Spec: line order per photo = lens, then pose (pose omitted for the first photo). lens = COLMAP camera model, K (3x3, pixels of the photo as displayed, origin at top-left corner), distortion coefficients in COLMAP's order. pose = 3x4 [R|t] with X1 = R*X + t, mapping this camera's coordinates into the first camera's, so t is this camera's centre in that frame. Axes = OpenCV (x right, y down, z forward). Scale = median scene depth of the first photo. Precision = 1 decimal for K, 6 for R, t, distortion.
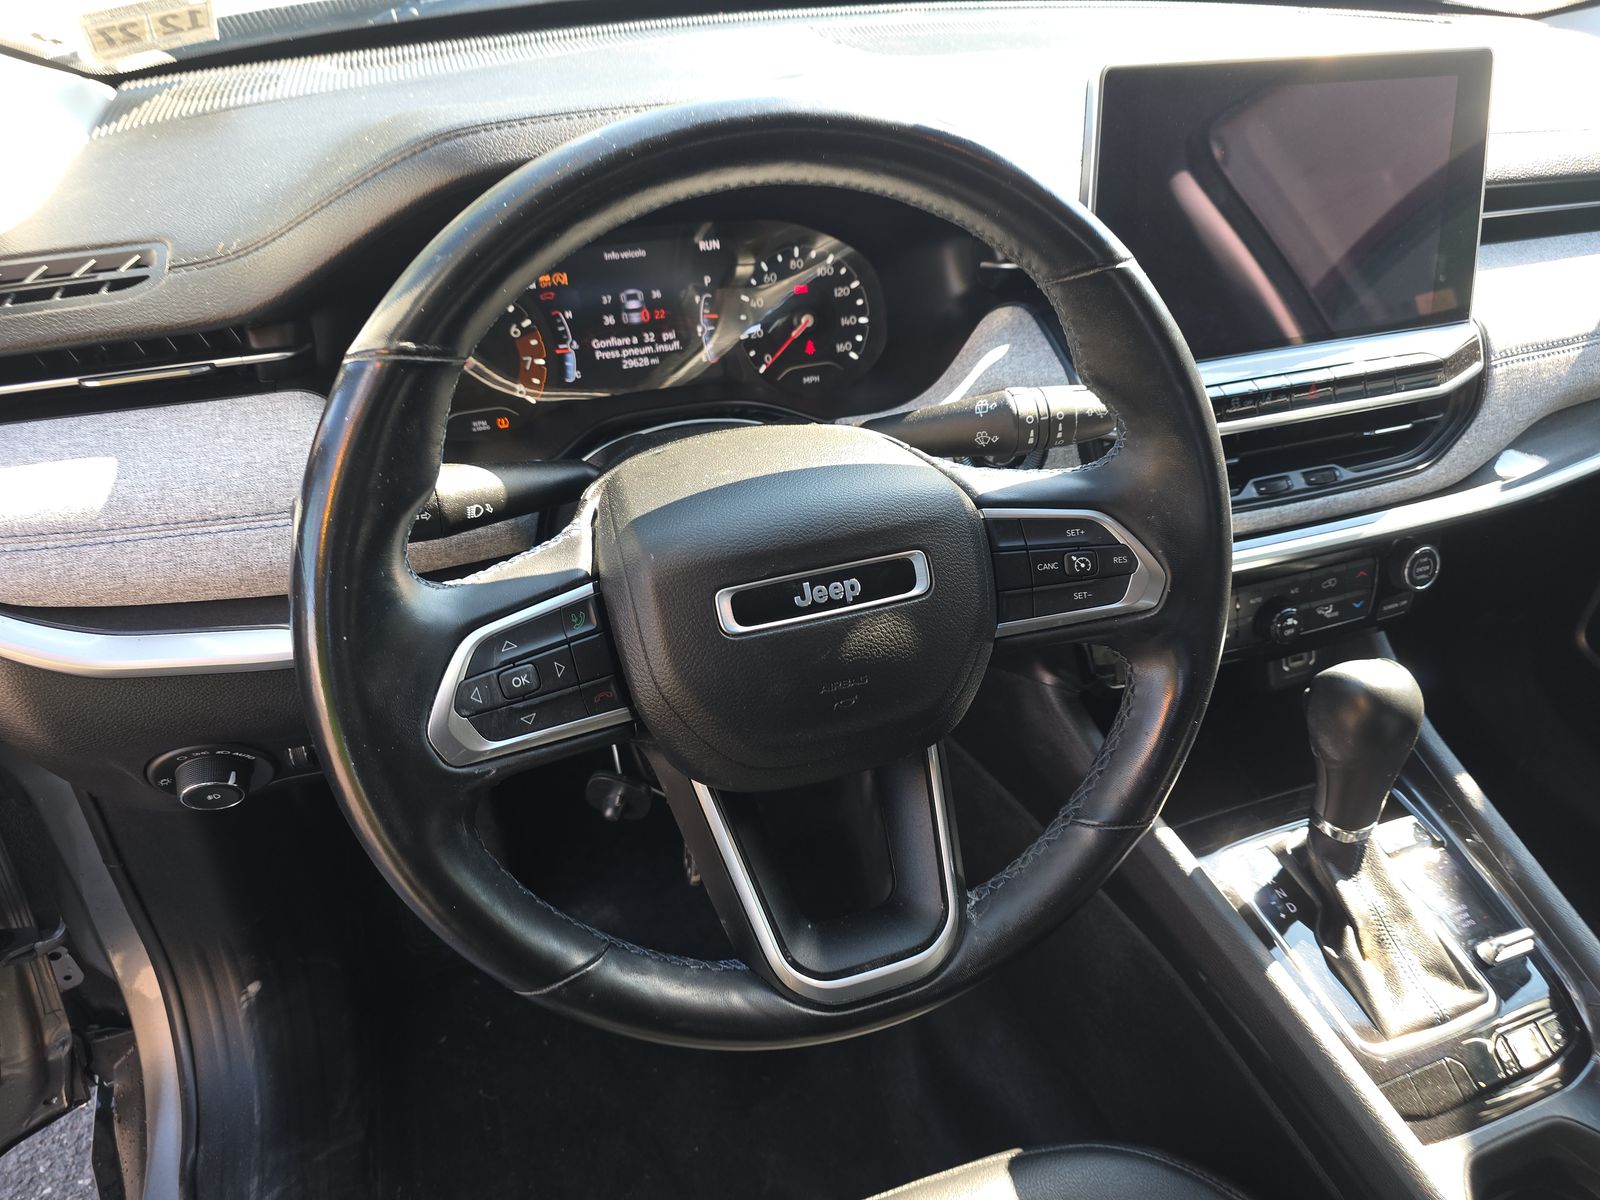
lens RADIAL K [[1084.9, 0, 798.5], [0, 1084.9, 603.4], [0, 0, 1]] dist [0.028712, -0.032767]
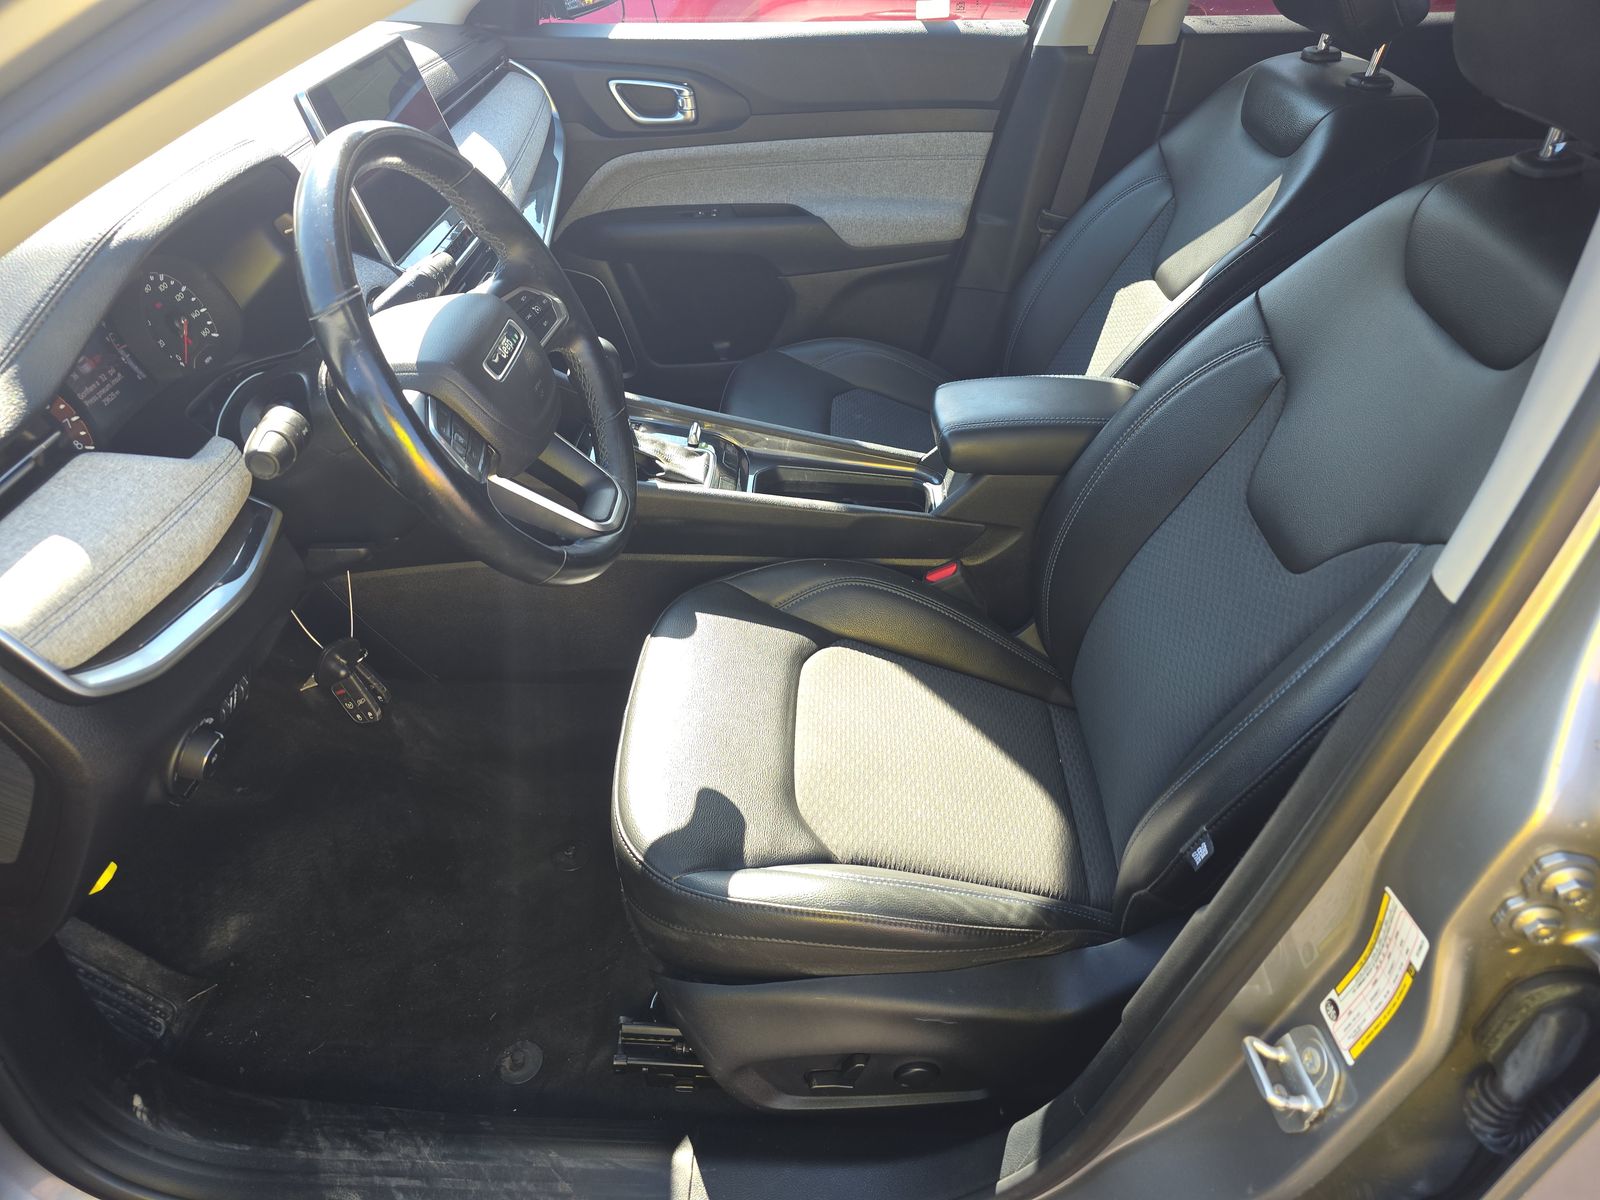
lens RADIAL K [[1084.9, 0, 798.3], [0, 1084.9, 596.3], [0, 0, 1]] dist [0.028712, -0.032767]
pose [[0.371835, -0.569373, 0.733181, -0.985714], [0.560378, 0.767344, 0.311705, 0.010855], [-0.740078, 0.294955, 0.604389, -0.324468]]
